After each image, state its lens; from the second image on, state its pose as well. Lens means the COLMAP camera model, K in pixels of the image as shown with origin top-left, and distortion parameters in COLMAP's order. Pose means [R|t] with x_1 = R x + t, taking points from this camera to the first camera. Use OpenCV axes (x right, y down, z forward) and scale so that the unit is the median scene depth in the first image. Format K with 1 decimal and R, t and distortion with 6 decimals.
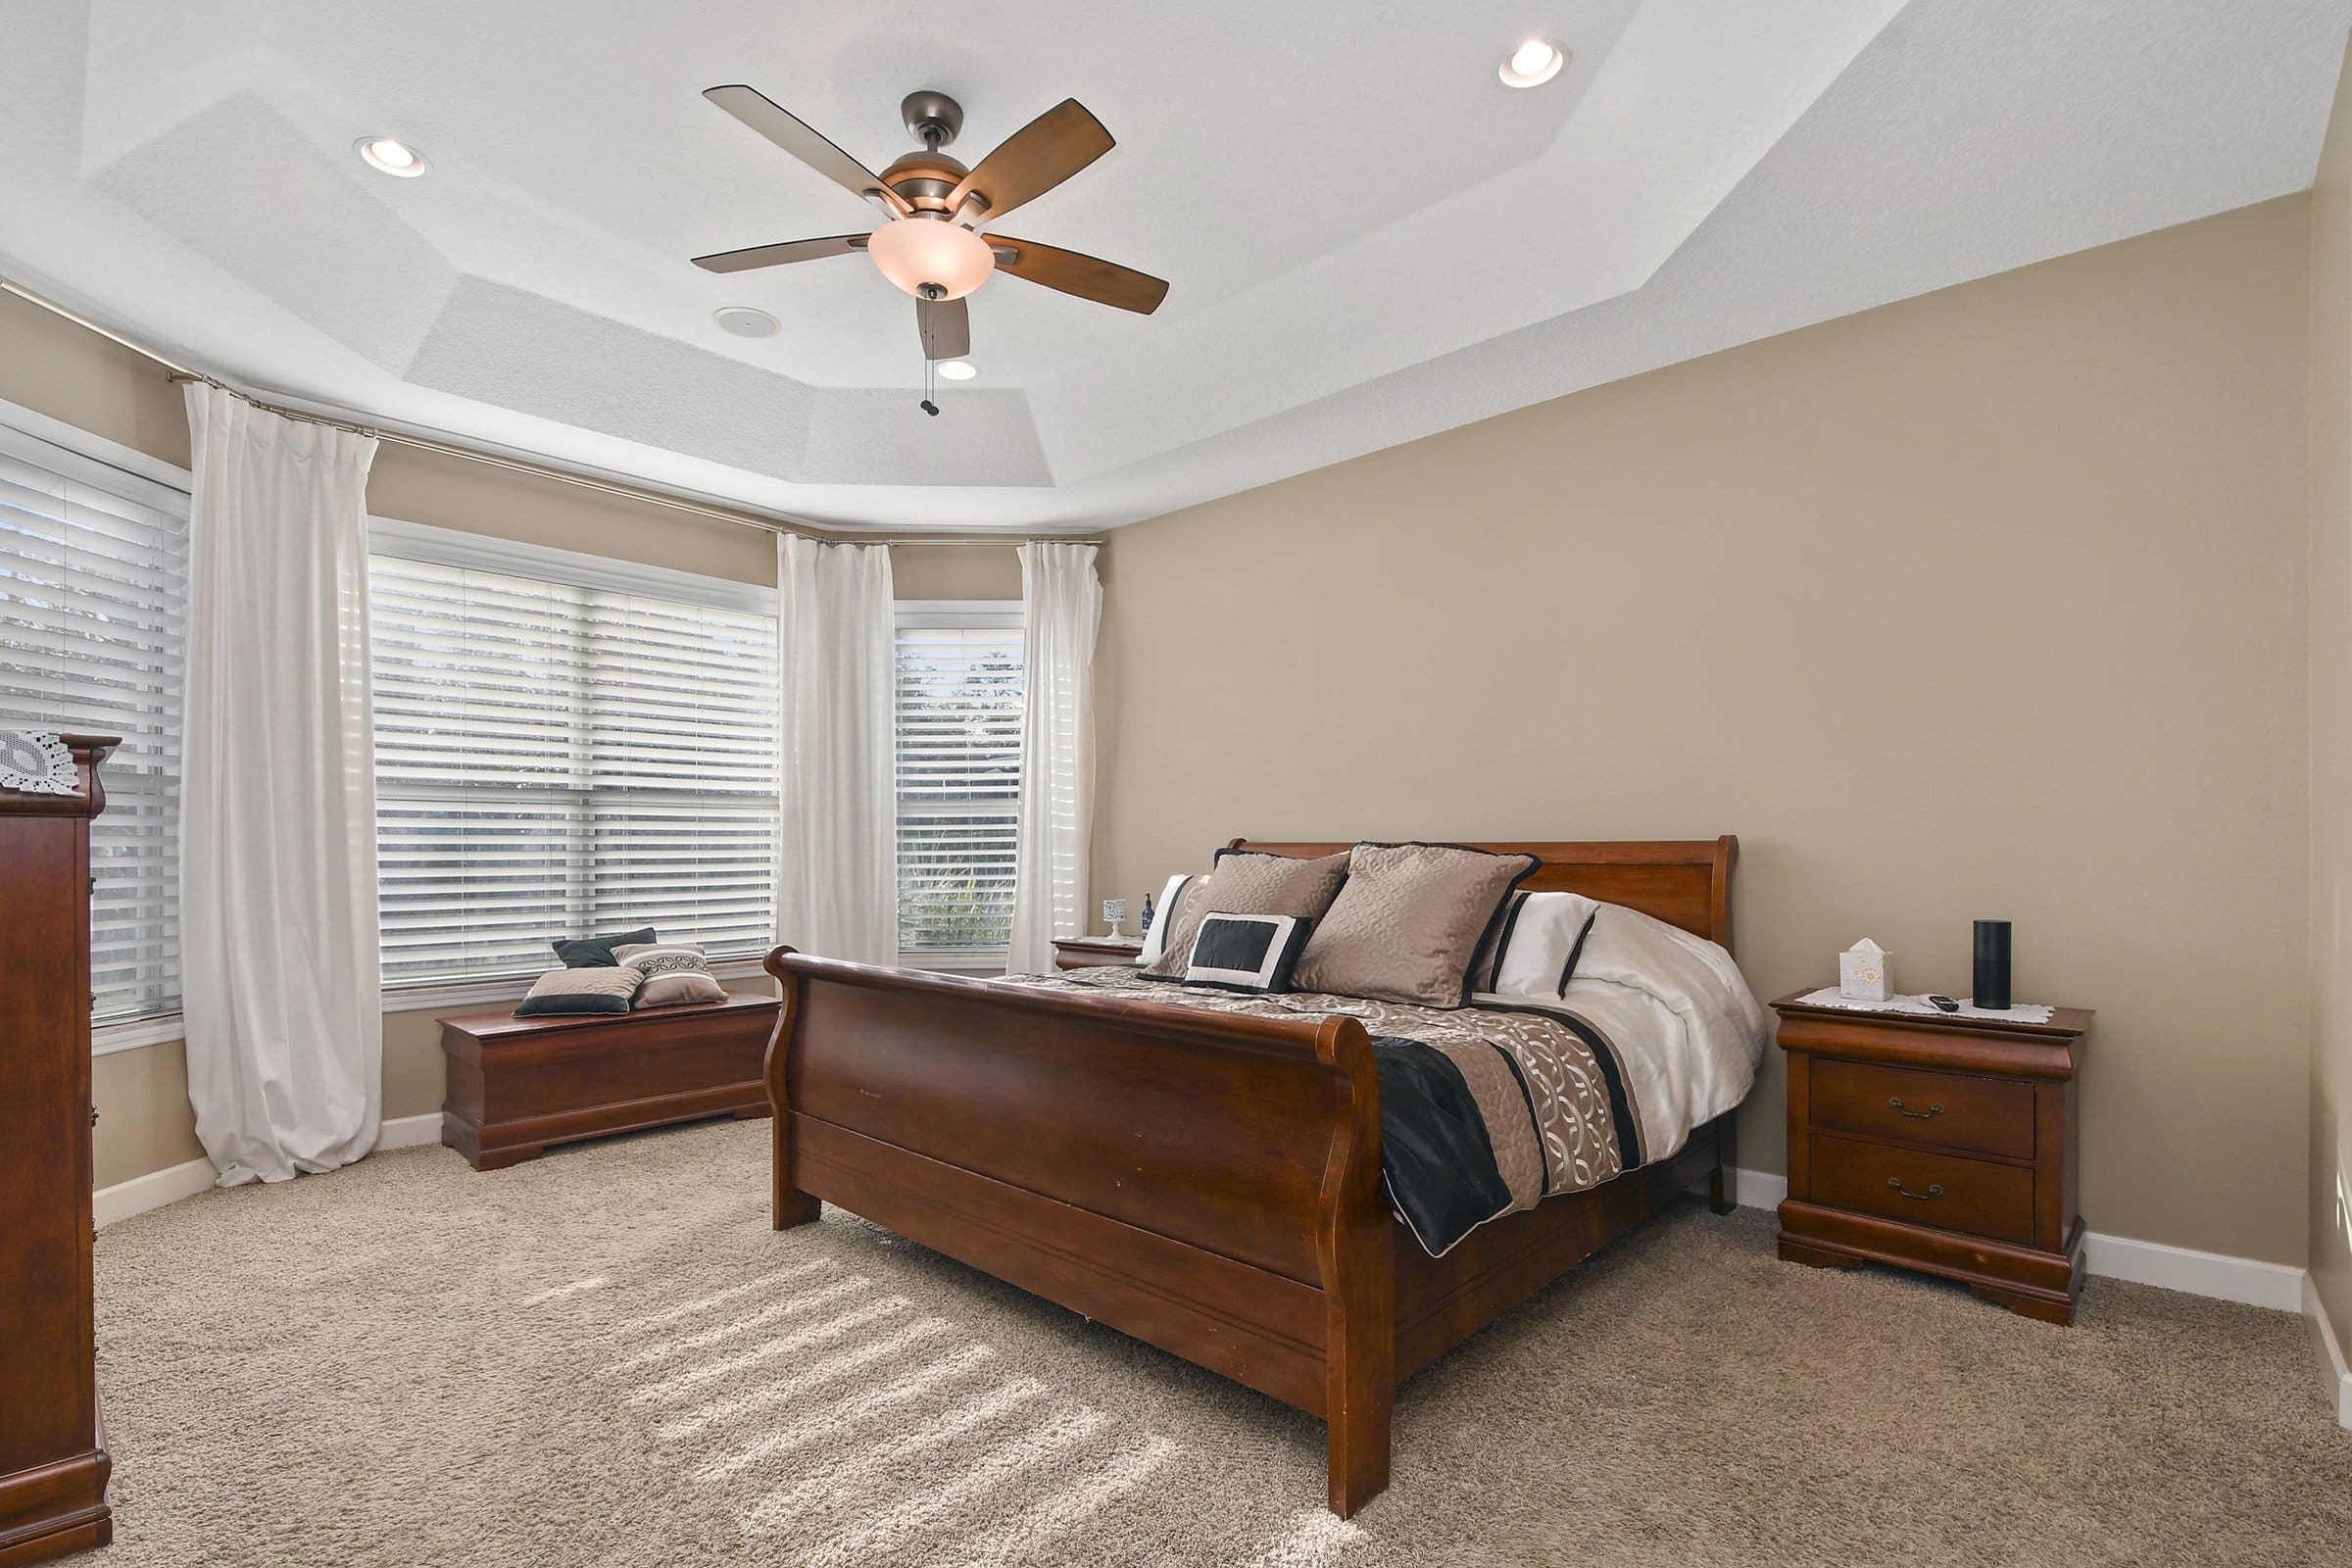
lens RADIAL K [[1050.3, 0, 1205.4], [0, 1050.3, 836.3], [0, 0, 1]] dist [-0.041025, -0.000353]
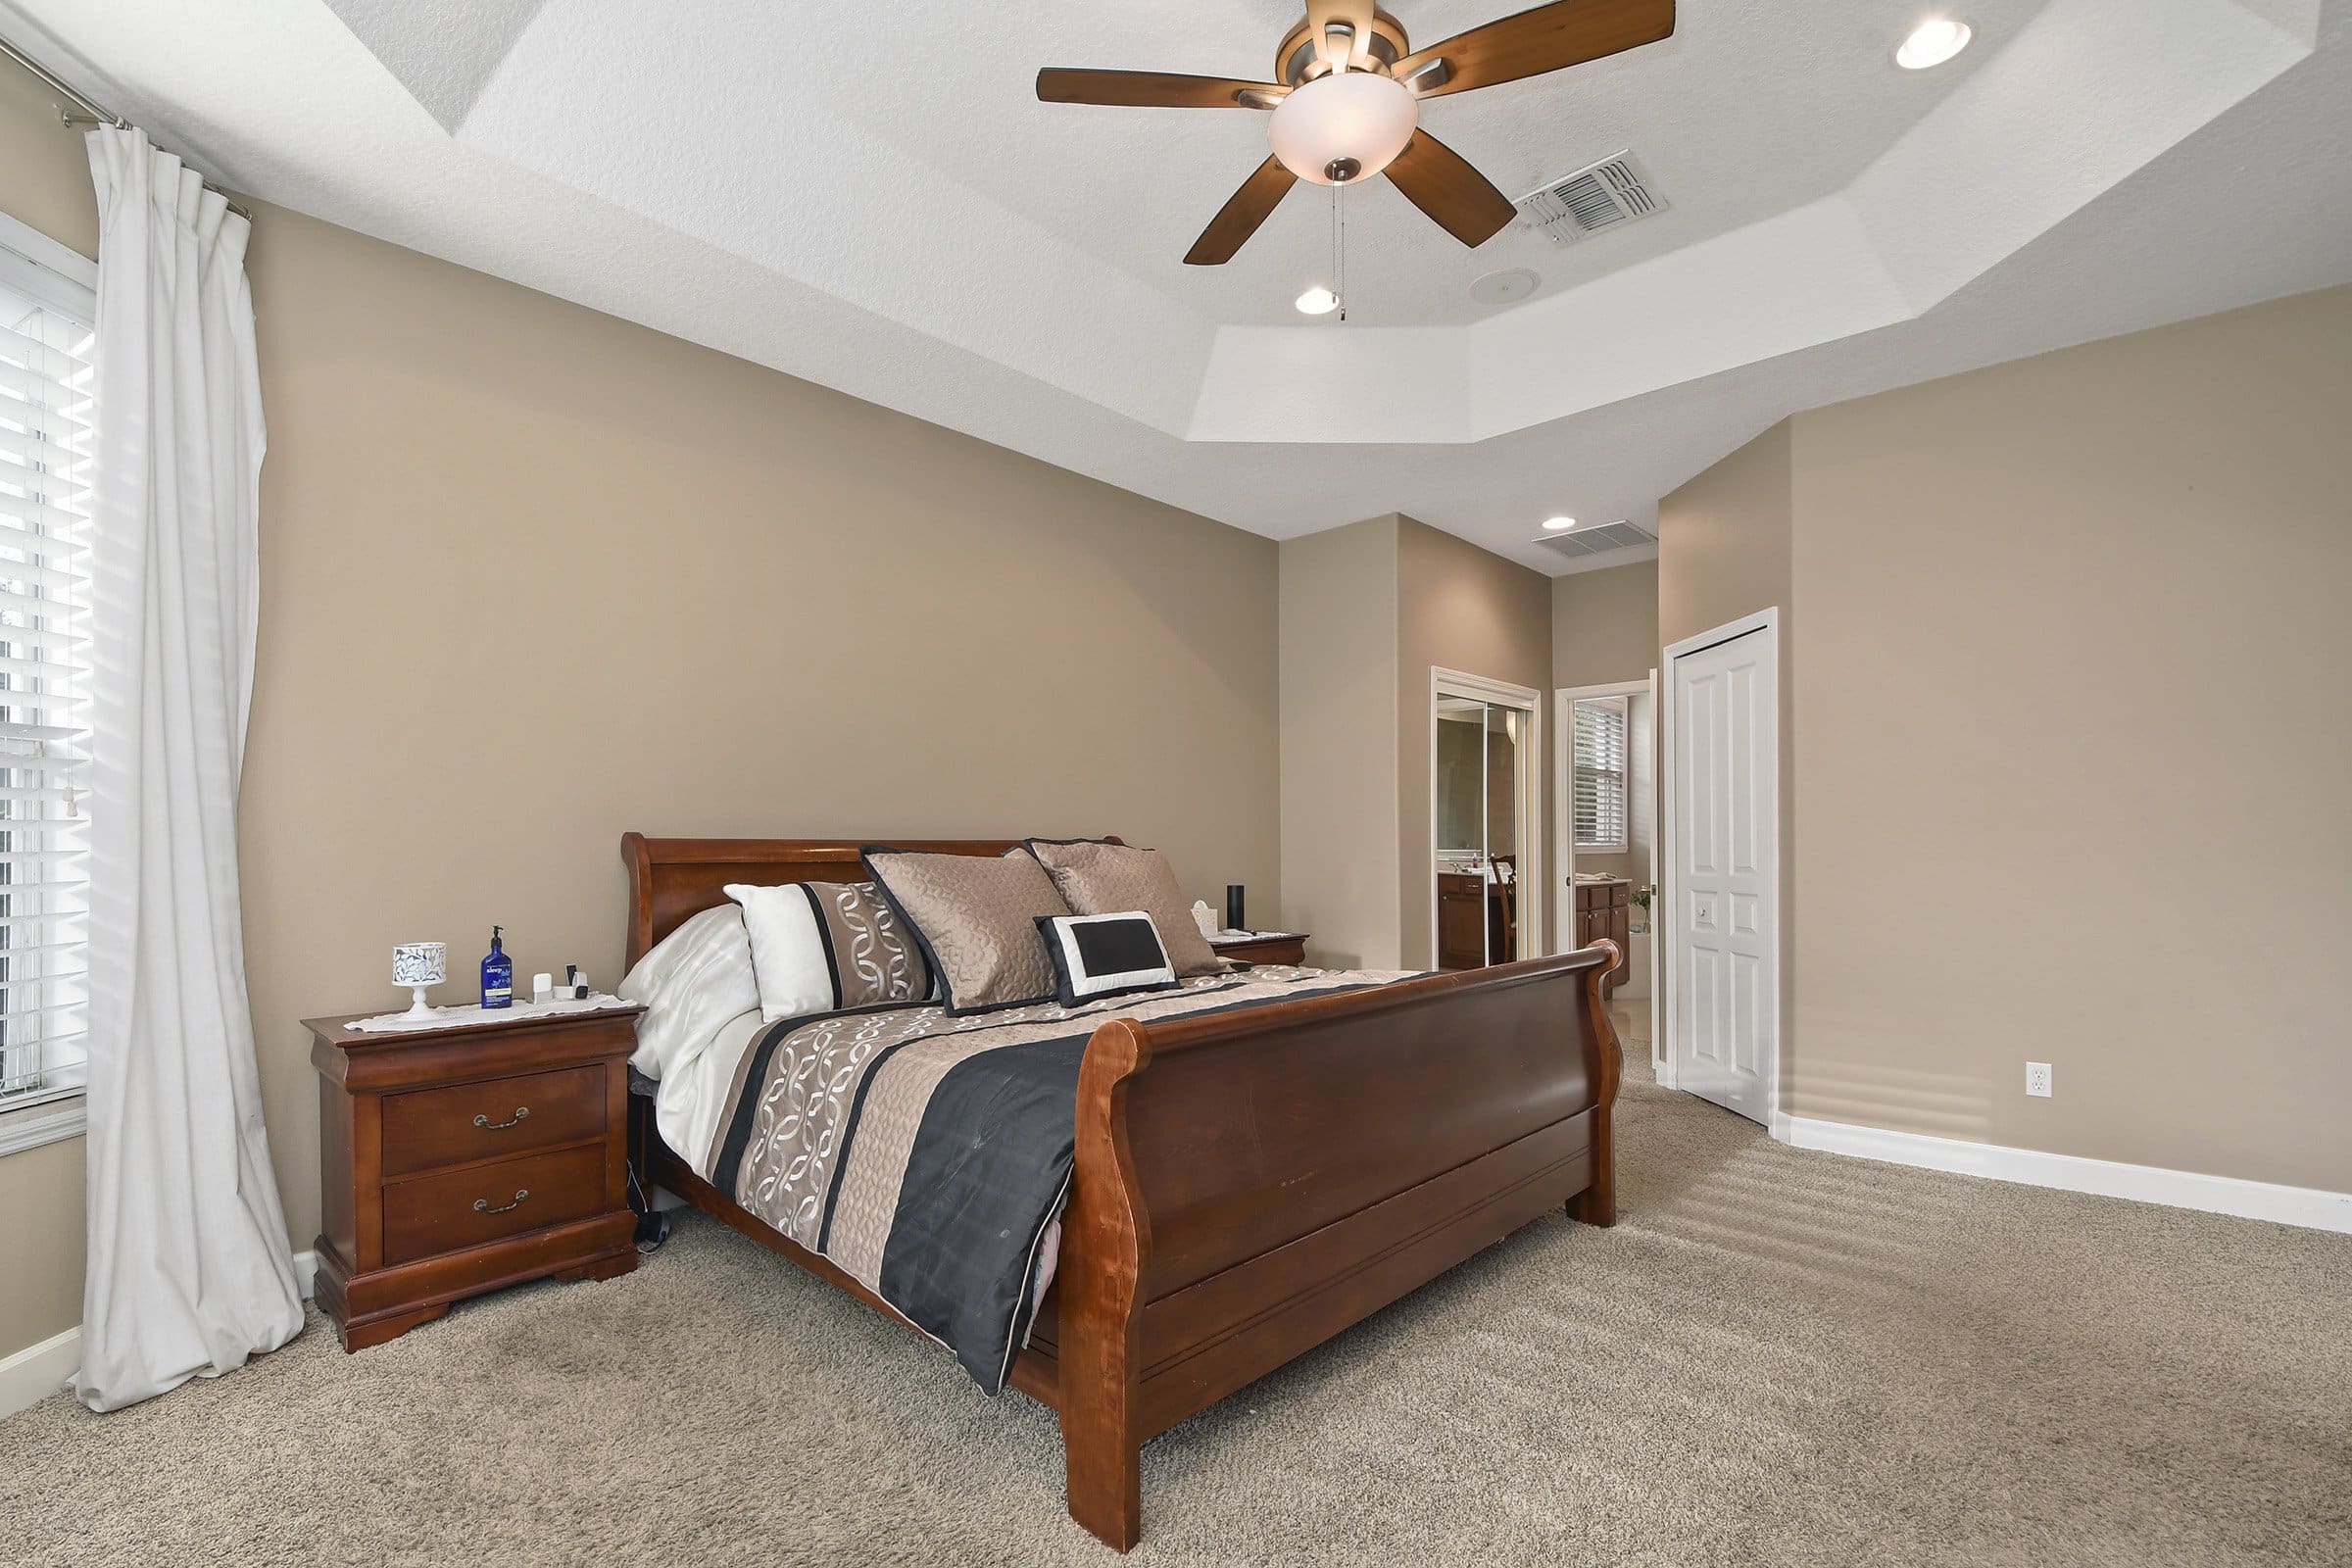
lens RADIAL K [[1050.3, 0, 1205.4], [0, 1050.3, 836.3], [0, 0, 1]] dist [-0.041025, -0.000353]
pose [[0.006495, 0.012862, 0.999896, -0.795083], [0.005478, 0.999902, -0.012898, 0.017335], [-0.999964, 0.005561, 0.006424, 0.807333]]
